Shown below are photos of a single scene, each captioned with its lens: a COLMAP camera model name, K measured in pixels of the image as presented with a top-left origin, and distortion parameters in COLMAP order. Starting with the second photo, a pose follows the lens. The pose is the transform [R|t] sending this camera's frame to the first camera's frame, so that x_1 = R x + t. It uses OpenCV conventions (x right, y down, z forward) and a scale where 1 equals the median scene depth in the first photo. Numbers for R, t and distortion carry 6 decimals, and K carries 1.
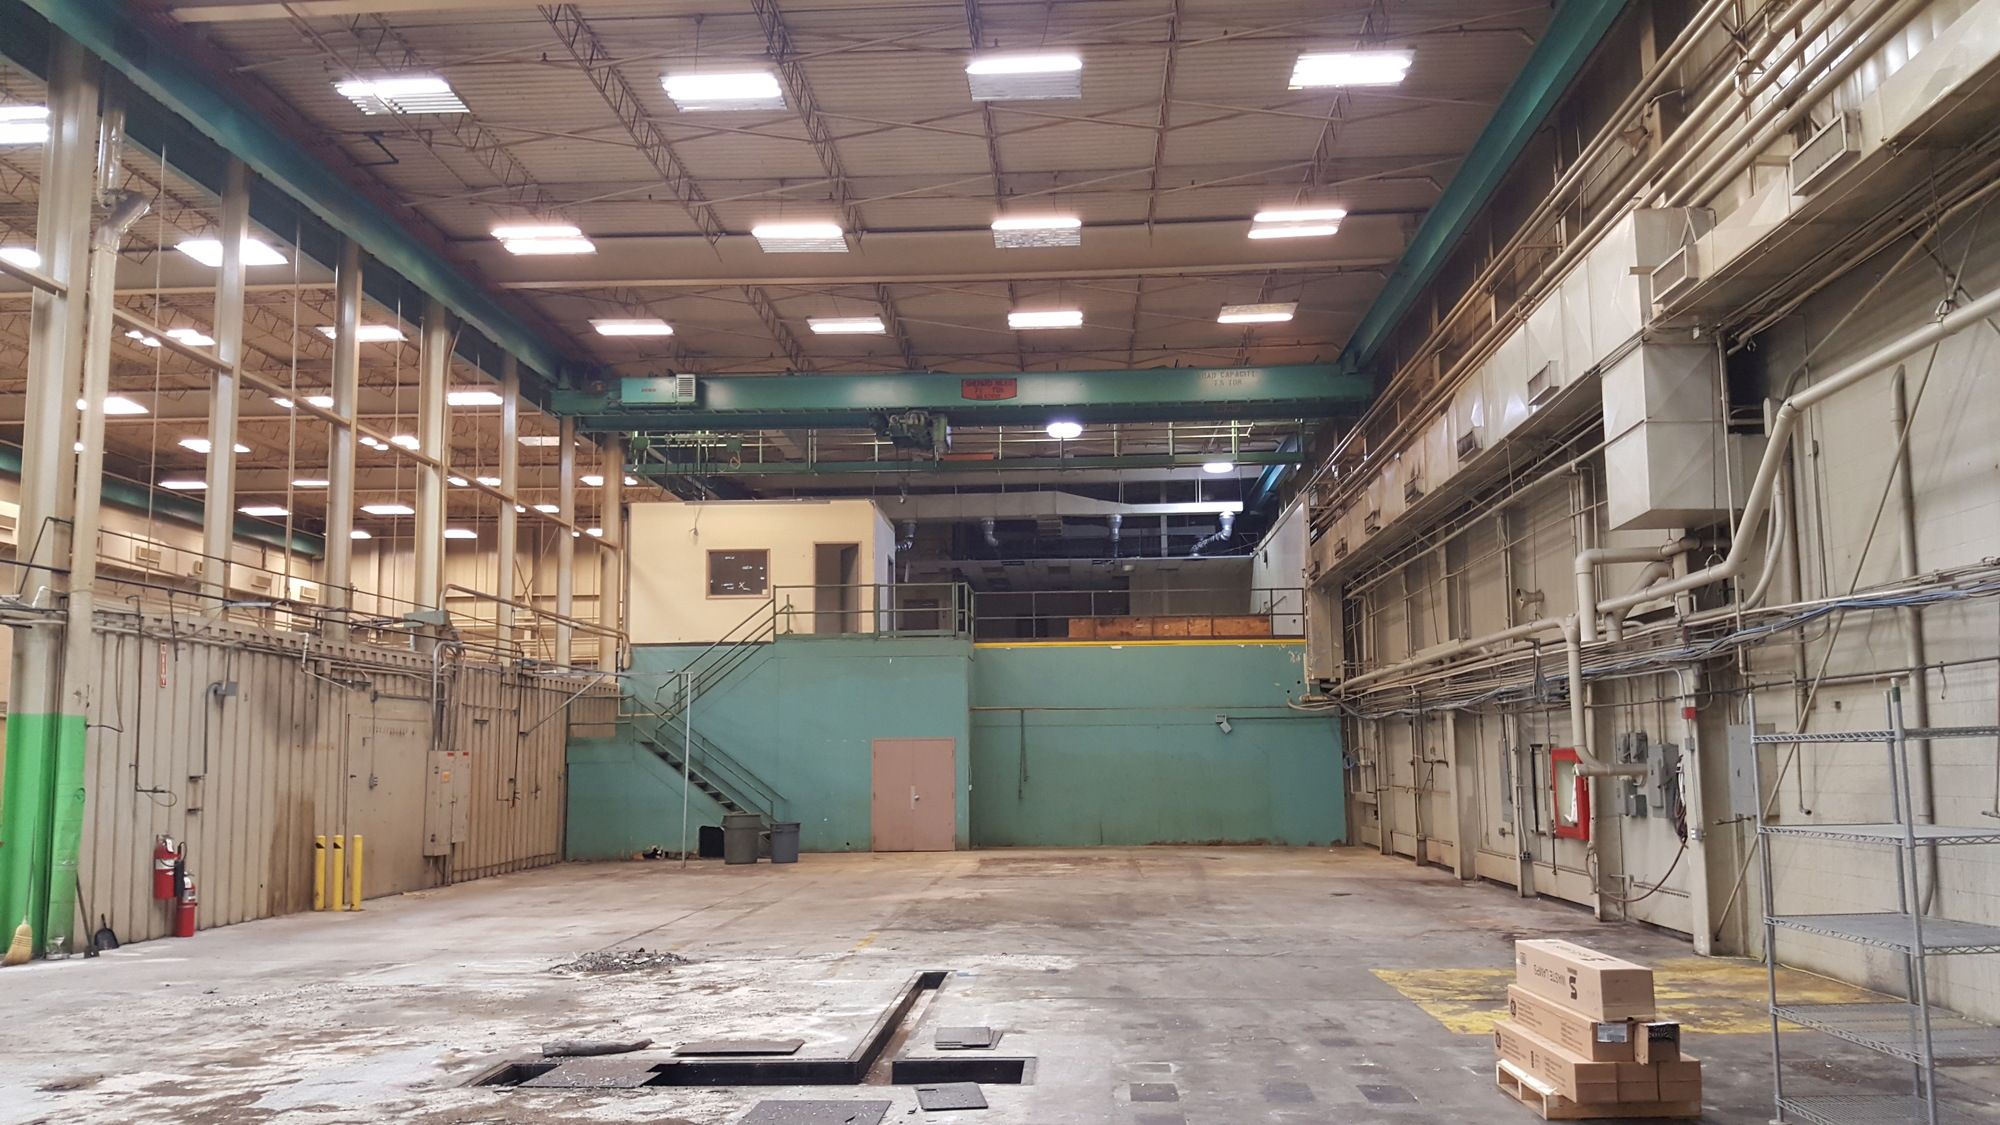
lens RADIAL K [[1491.2, 0, 1006.4], [0, 1491.2, 604.3], [0, 0, 1]] dist [0.219947, -0.438403]
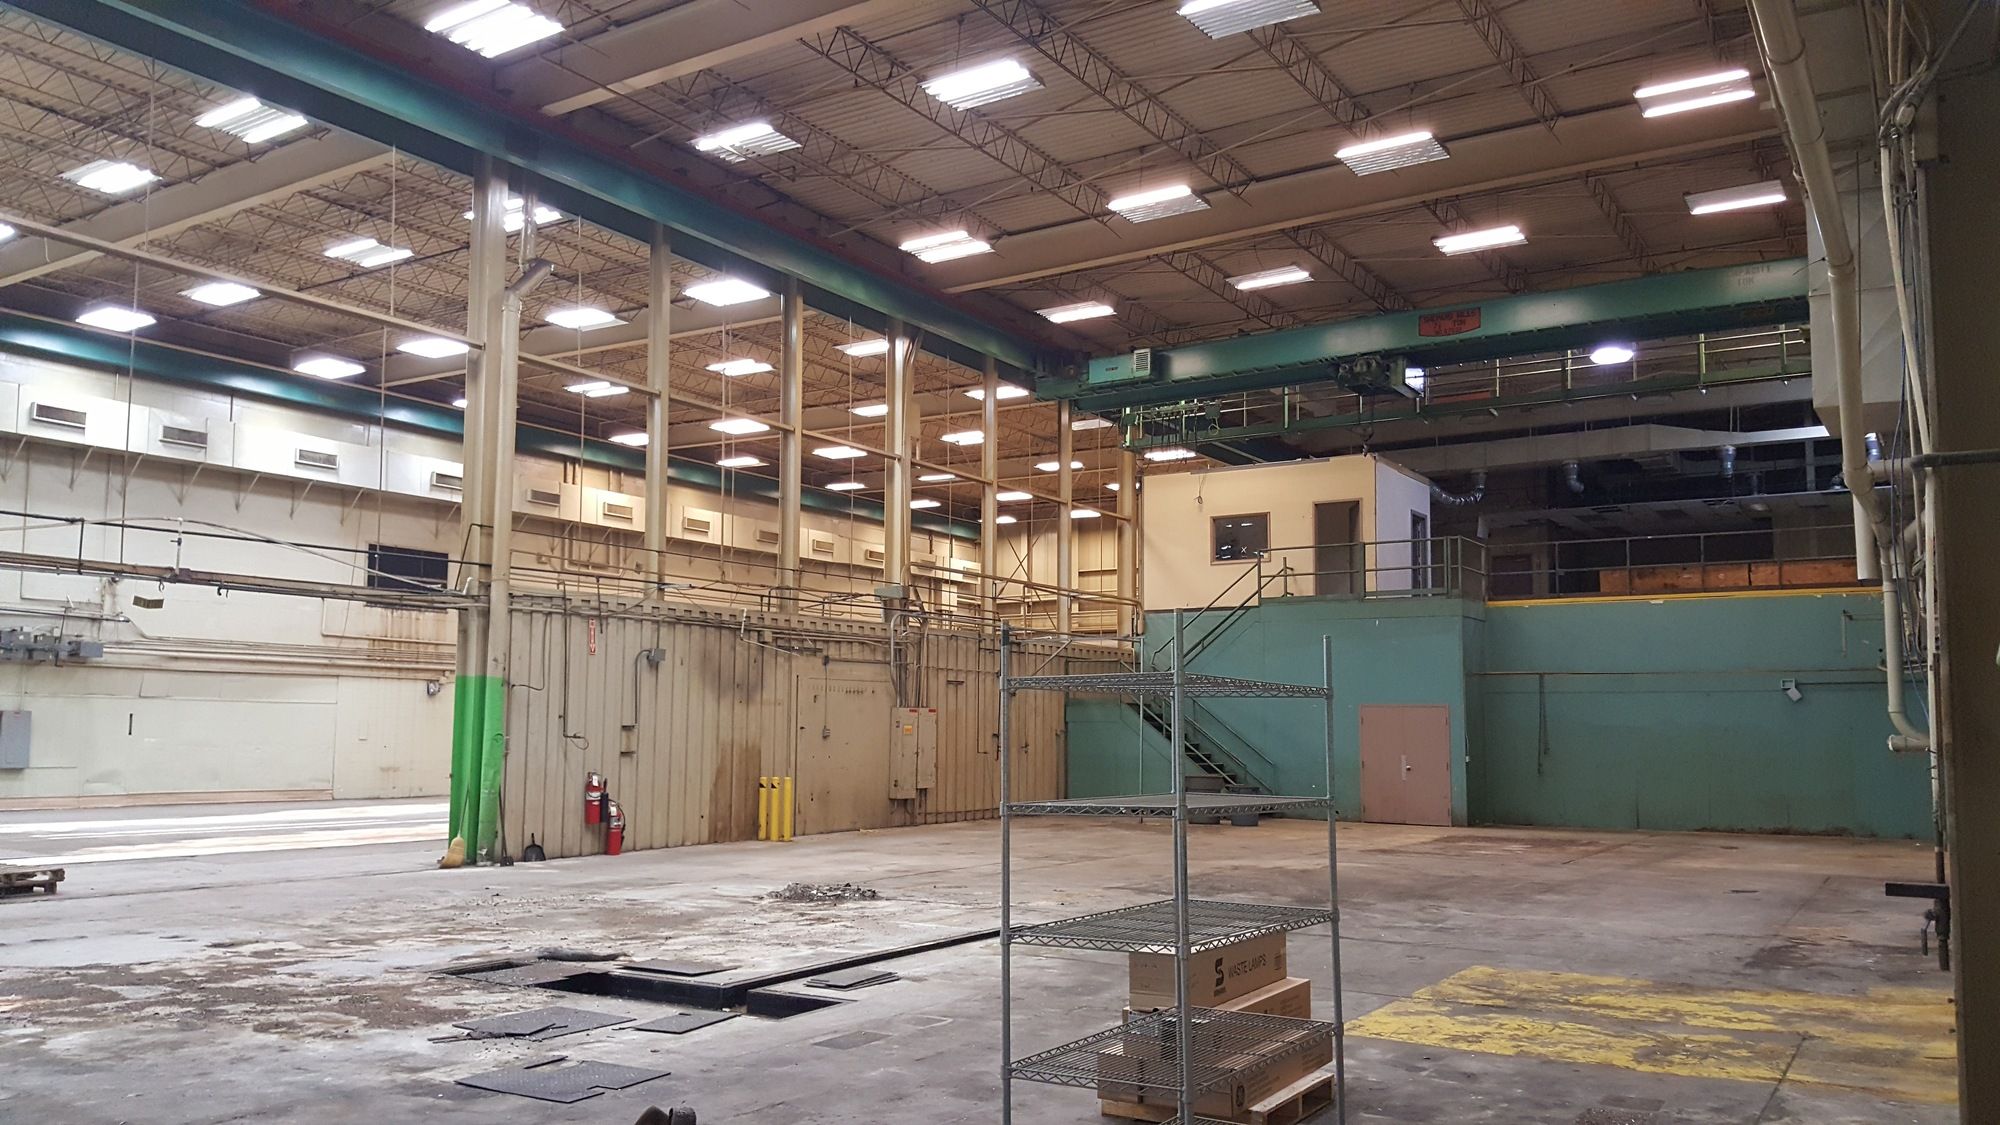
lens RADIAL K [[1491.2, 0, 1006.4], [0, 1491.2, 604.3], [0, 0, 1]] dist [0.219947, -0.438403]
pose [[0.869679, -0.025768, -0.492945, 0.207191], [0.036675, 0.999249, 0.012469, 0.006054], [0.492254, -0.028923, 0.869971, 0.053590]]
